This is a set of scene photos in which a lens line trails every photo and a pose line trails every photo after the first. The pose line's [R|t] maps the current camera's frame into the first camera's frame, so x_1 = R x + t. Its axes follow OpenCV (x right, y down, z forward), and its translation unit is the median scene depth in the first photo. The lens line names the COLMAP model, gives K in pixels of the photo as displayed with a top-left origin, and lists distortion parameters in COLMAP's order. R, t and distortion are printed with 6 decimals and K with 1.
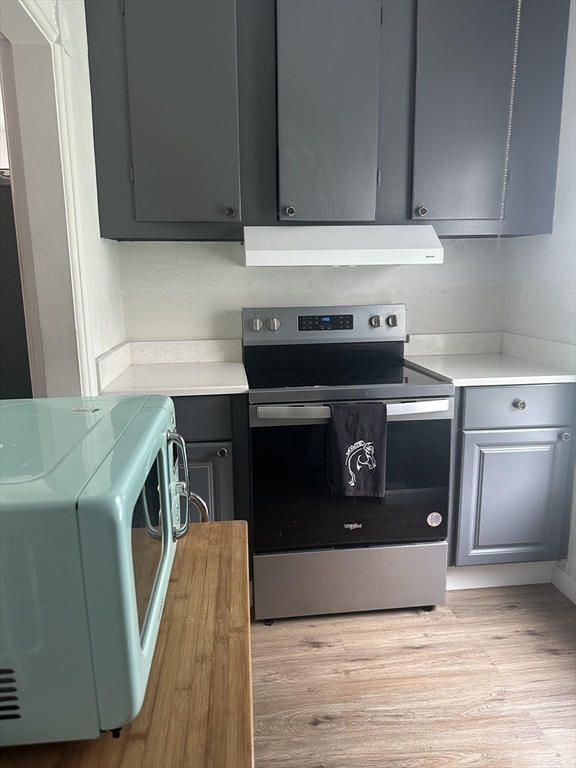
lens RADIAL K [[539.7, 0, 287.0], [0, 539.7, 384.6], [0, 0, 1]] dist [0.010569, -0.012860]
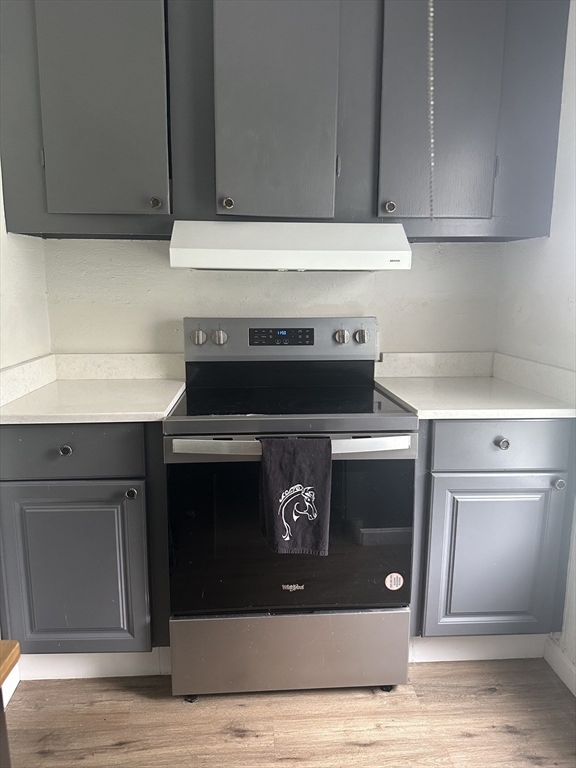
lens RADIAL K [[539.7, 0, 288.4], [0, 539.7, 383.7], [0, 0, 1]] dist [0.010569, -0.012860]
pose [[0.999007, 0.025326, -0.036663, 0.134859], [-0.026003, 0.999498, -0.018090, -0.029407], [0.036186, 0.019025, 0.999164, 0.172467]]
